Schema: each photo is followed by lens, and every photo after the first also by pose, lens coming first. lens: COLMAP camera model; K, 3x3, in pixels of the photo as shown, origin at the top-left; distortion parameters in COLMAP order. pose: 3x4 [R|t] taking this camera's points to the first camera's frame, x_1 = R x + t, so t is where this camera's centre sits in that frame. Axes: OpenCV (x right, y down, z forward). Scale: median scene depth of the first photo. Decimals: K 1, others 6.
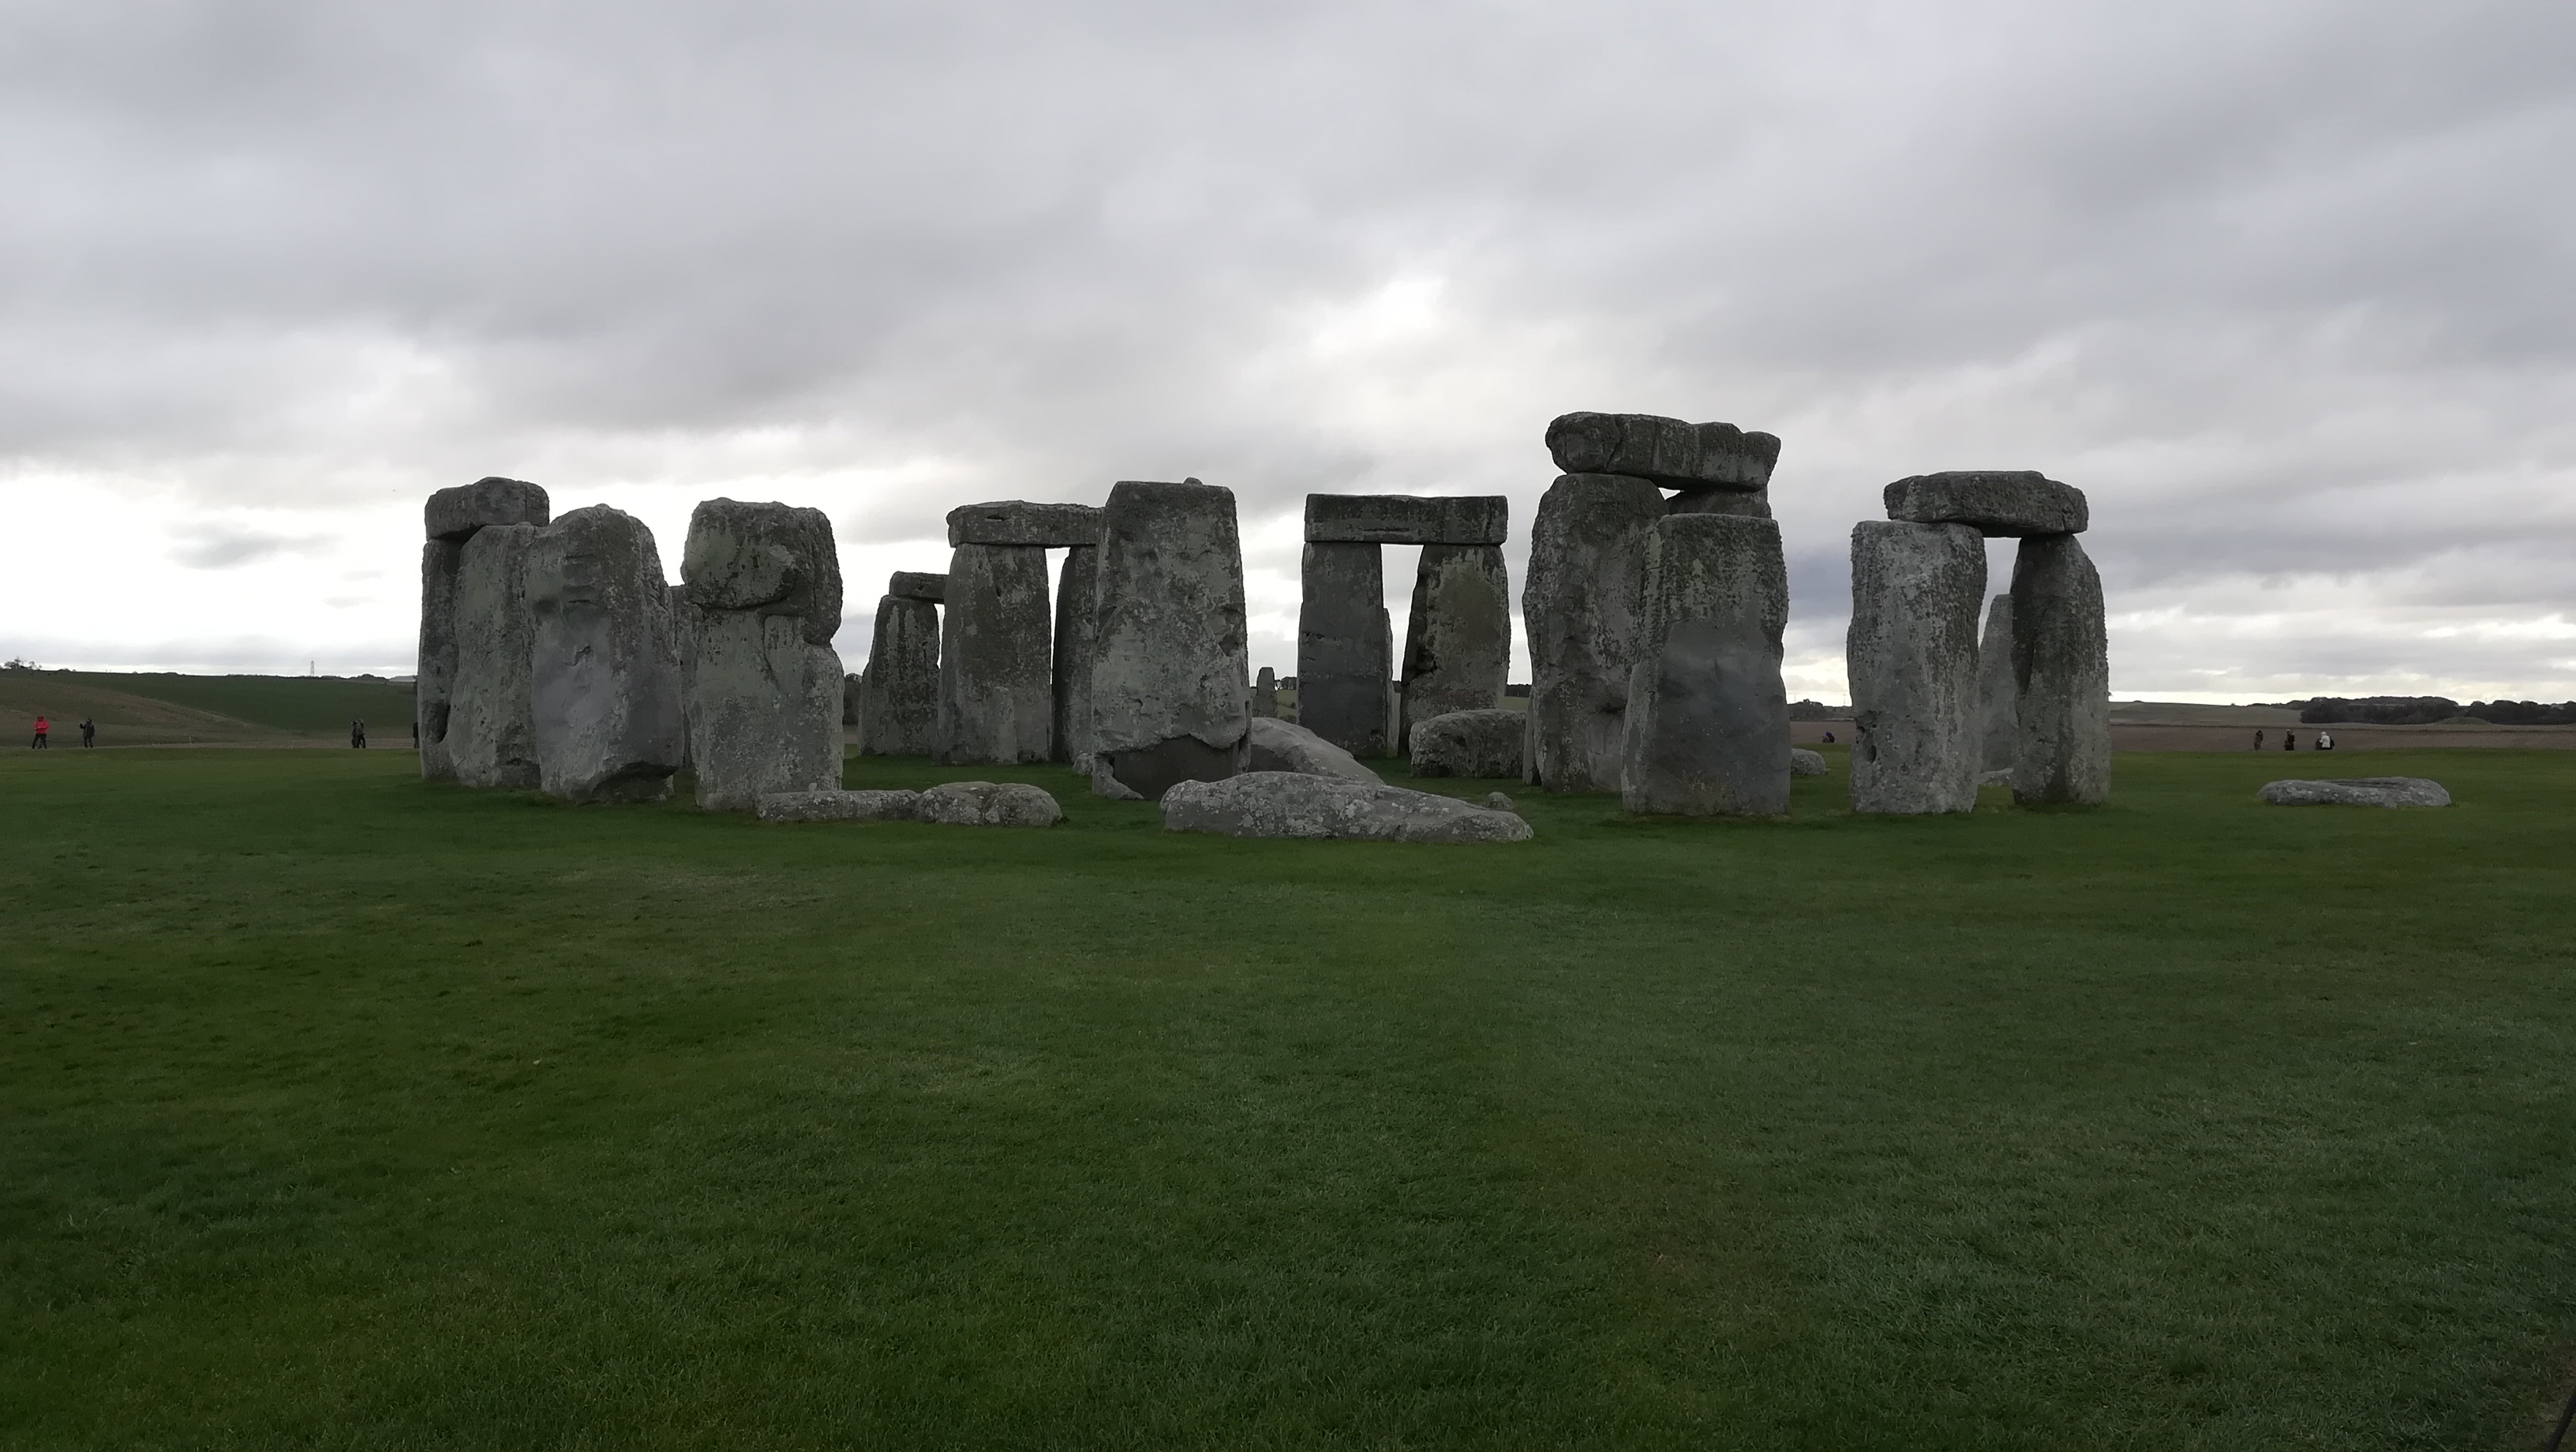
lens RADIAL K [[1589.4, 0, 1826.9], [0, 1589.4, 718.9], [0, 0, 1]] dist [0.062759, -0.001597]
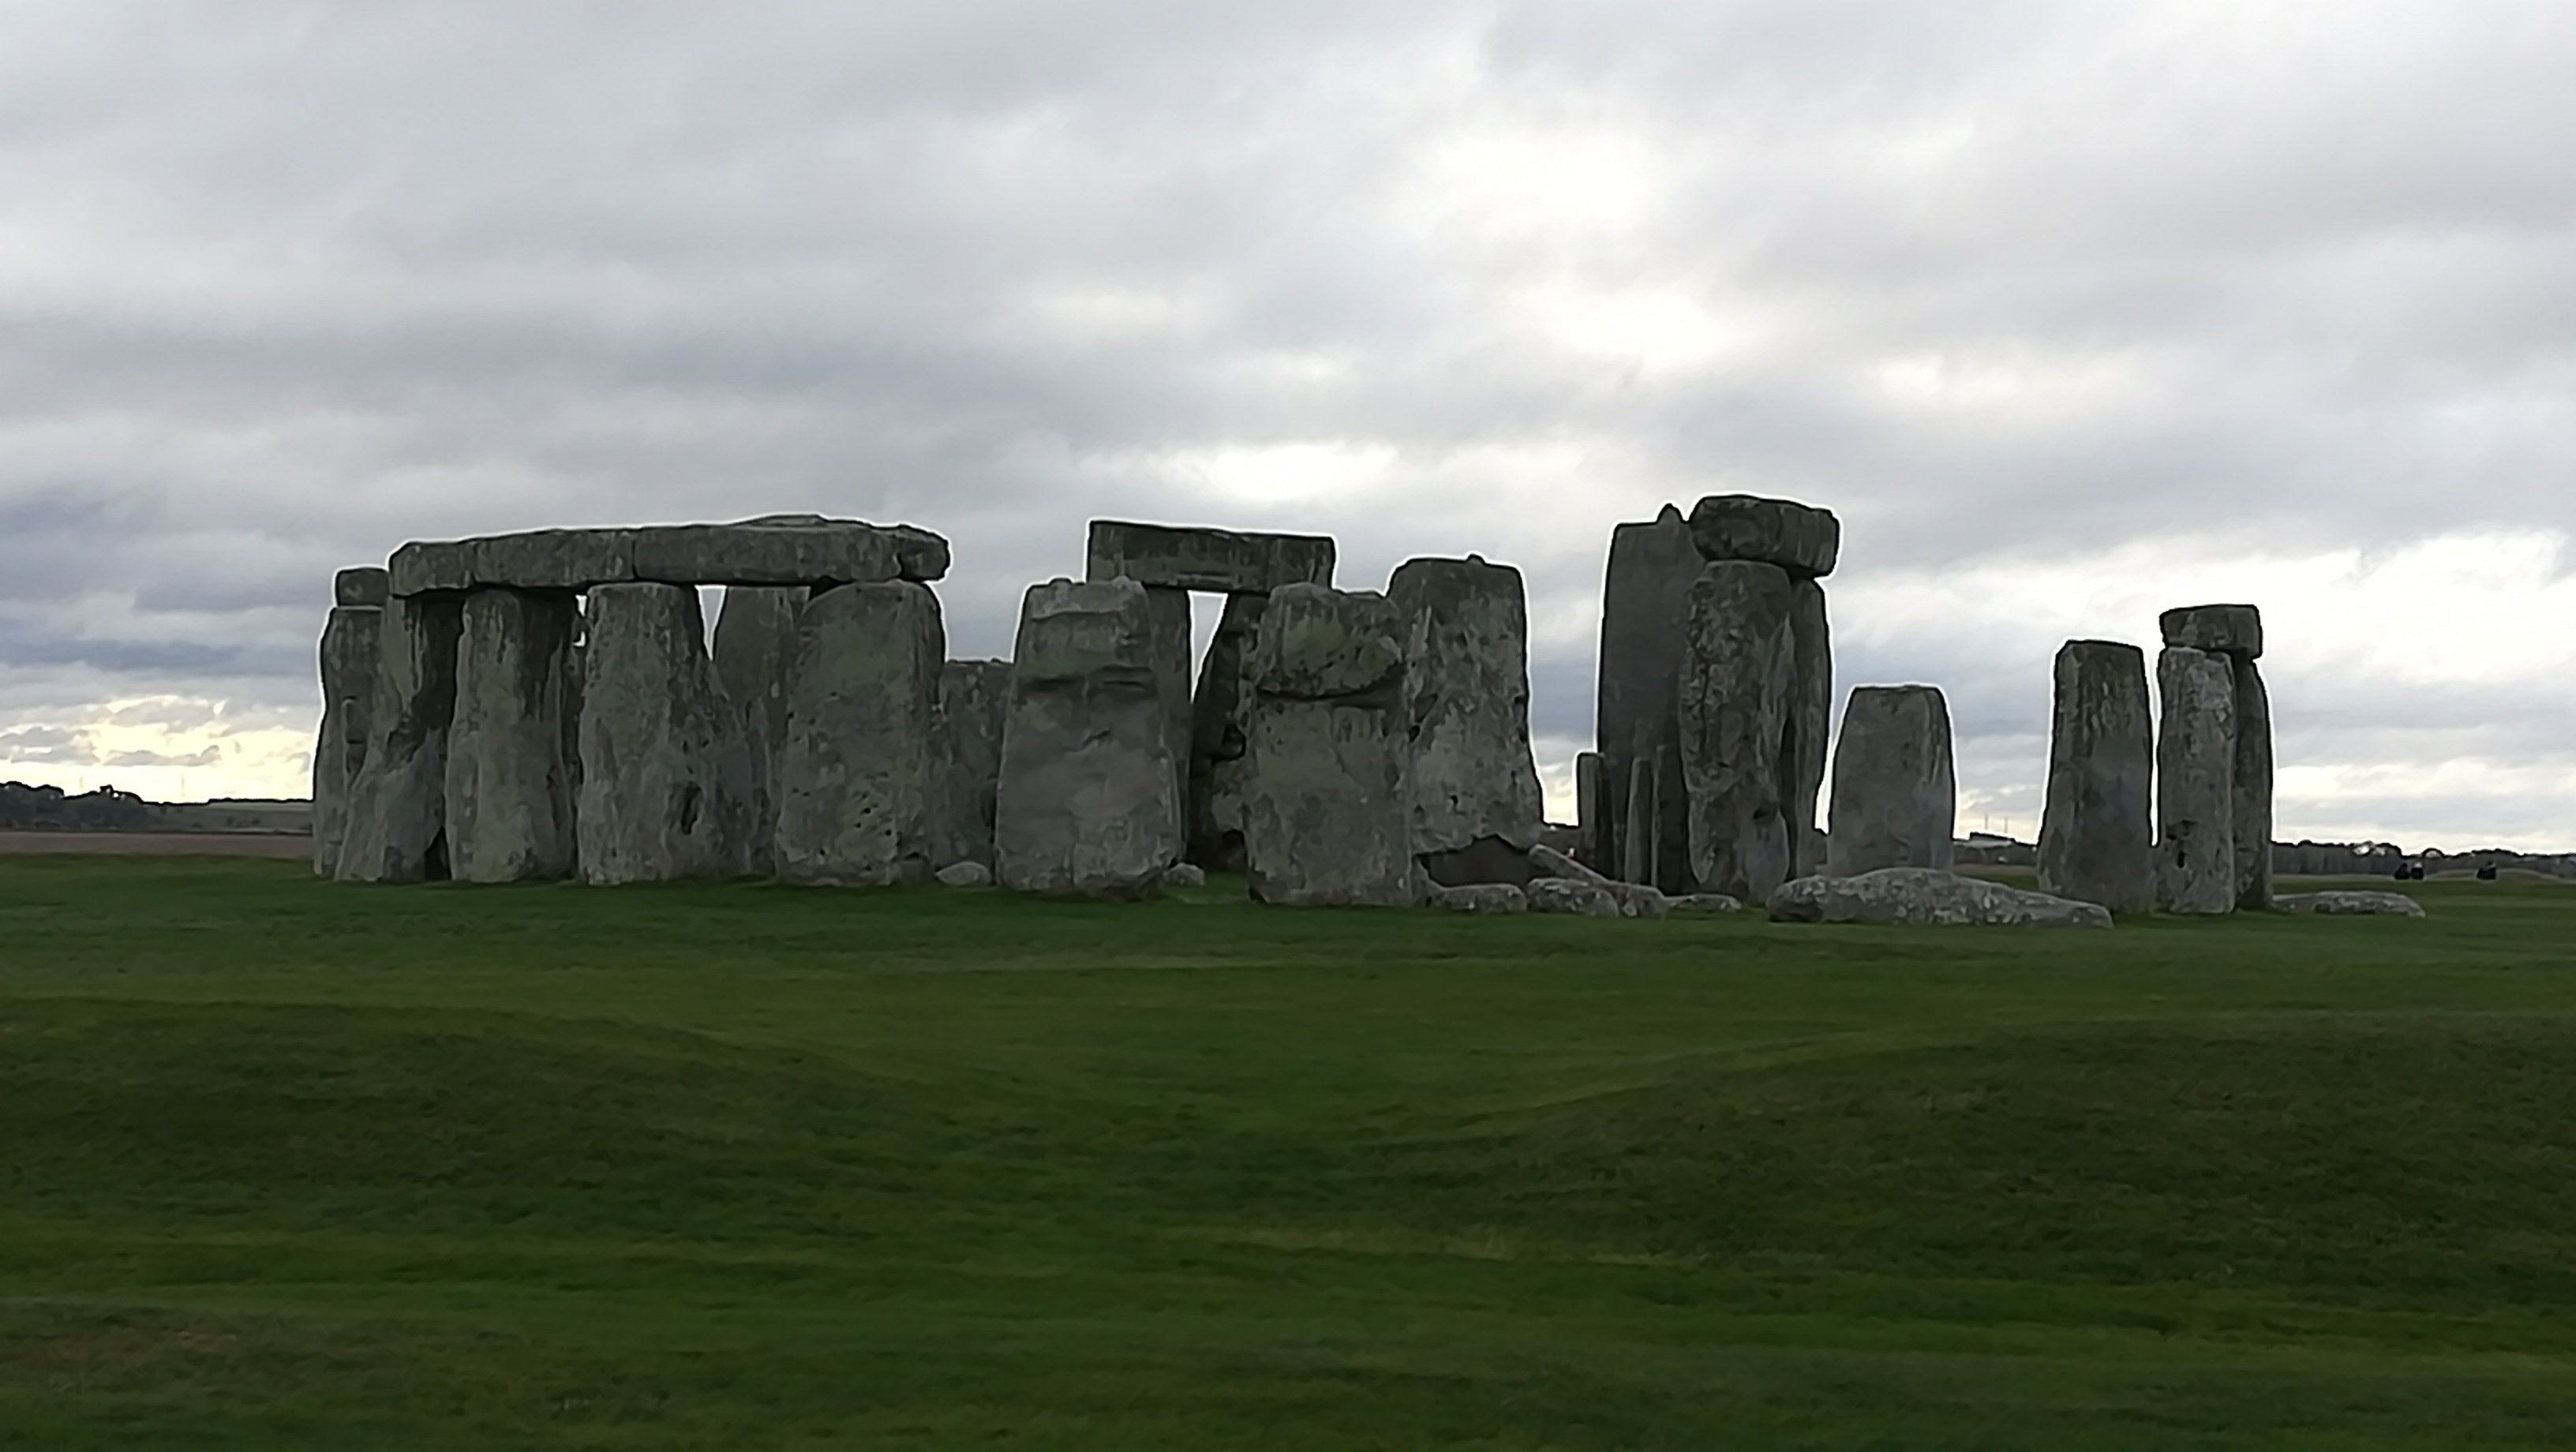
lens RADIAL K [[4253.7, 0, 1288.0], [0, 4253.7, 726.0], [0, 0, 1]] dist [0.130754, -0.164526]
pose [[0.821569, 0.026392, 0.569497, -1.930900], [-0.010490, 0.999459, -0.031185, 0.025156], [-0.570012, 0.019647, 0.821401, -0.961283]]
